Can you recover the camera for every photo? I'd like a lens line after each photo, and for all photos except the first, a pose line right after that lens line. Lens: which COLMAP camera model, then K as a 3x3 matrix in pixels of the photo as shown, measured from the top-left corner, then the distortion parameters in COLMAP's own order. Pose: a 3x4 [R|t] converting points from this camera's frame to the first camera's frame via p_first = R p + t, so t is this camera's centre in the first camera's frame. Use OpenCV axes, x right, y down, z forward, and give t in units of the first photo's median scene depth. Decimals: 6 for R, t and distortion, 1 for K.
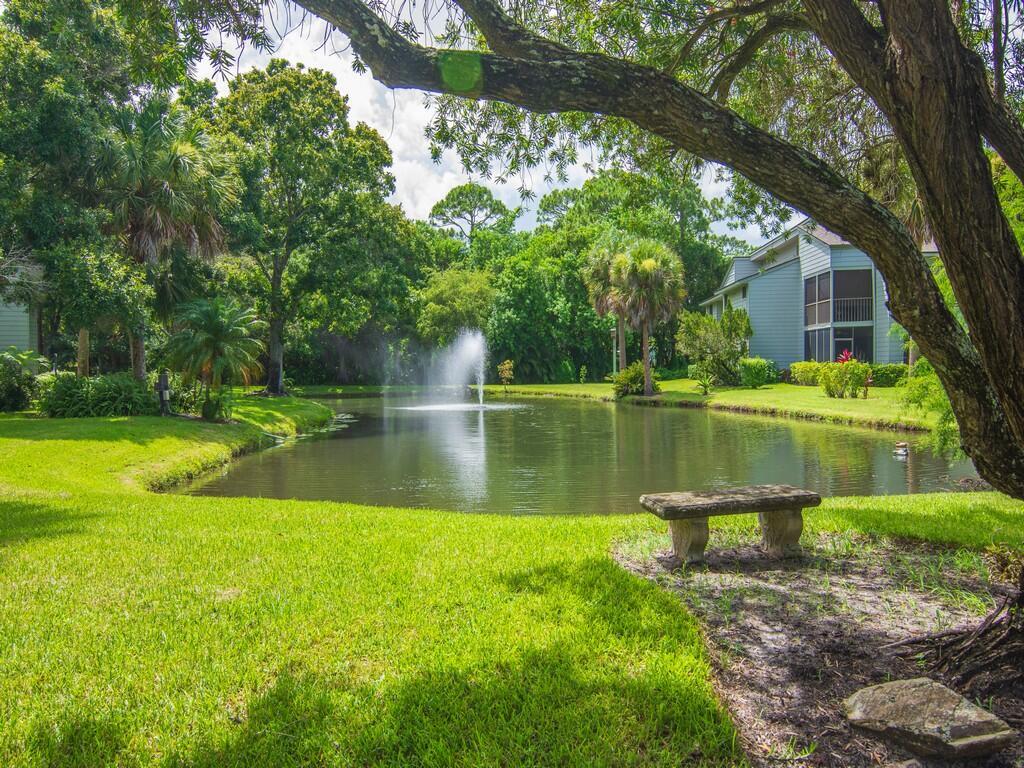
lens RADIAL K [[696.0, 0, 507.5], [0, 696.0, 380.3], [0, 0, 1]] dist [0.010149, -0.014177]
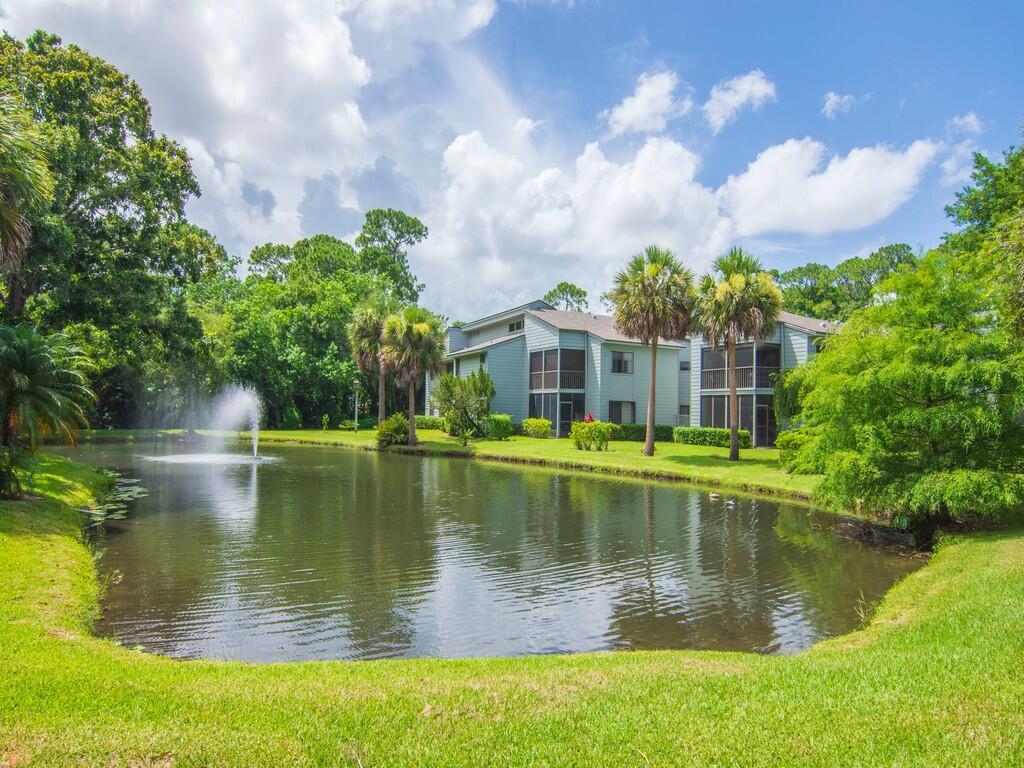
lens RADIAL K [[587.9, 0, 511.8], [0, 587.9, 386.2], [0, 0, 1]] dist [0.018639, -0.000201]
pose [[0.850797, 0.054935, 0.522615, -0.294532], [-0.022625, 0.997428, -0.068013, -0.022121], [-0.525007, 0.046042, 0.849852, 0.225699]]
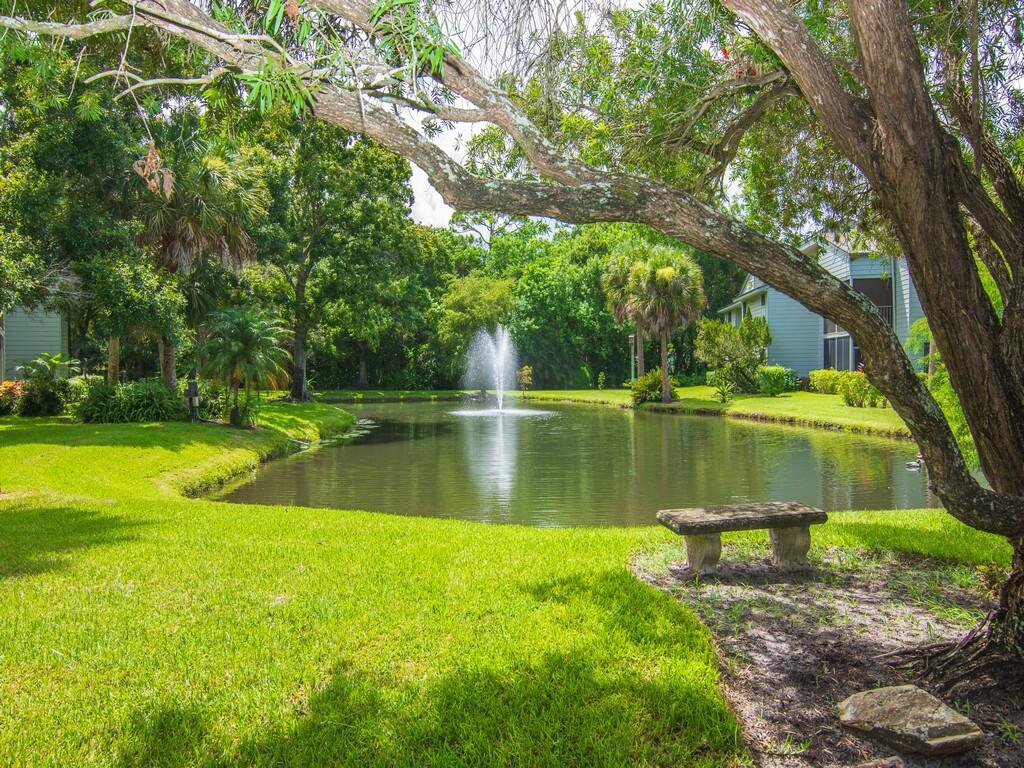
lens RADIAL K [[696.0, 0, 506.0], [0, 696.0, 381.3], [0, 0, 1]] dist [0.010149, -0.014177]
pose [[0.999617, 0.004107, -0.027379, -0.003339], [-0.004213, 0.999984, -0.003812, -0.008077], [0.027363, 0.003926, 0.999618, -0.020929]]
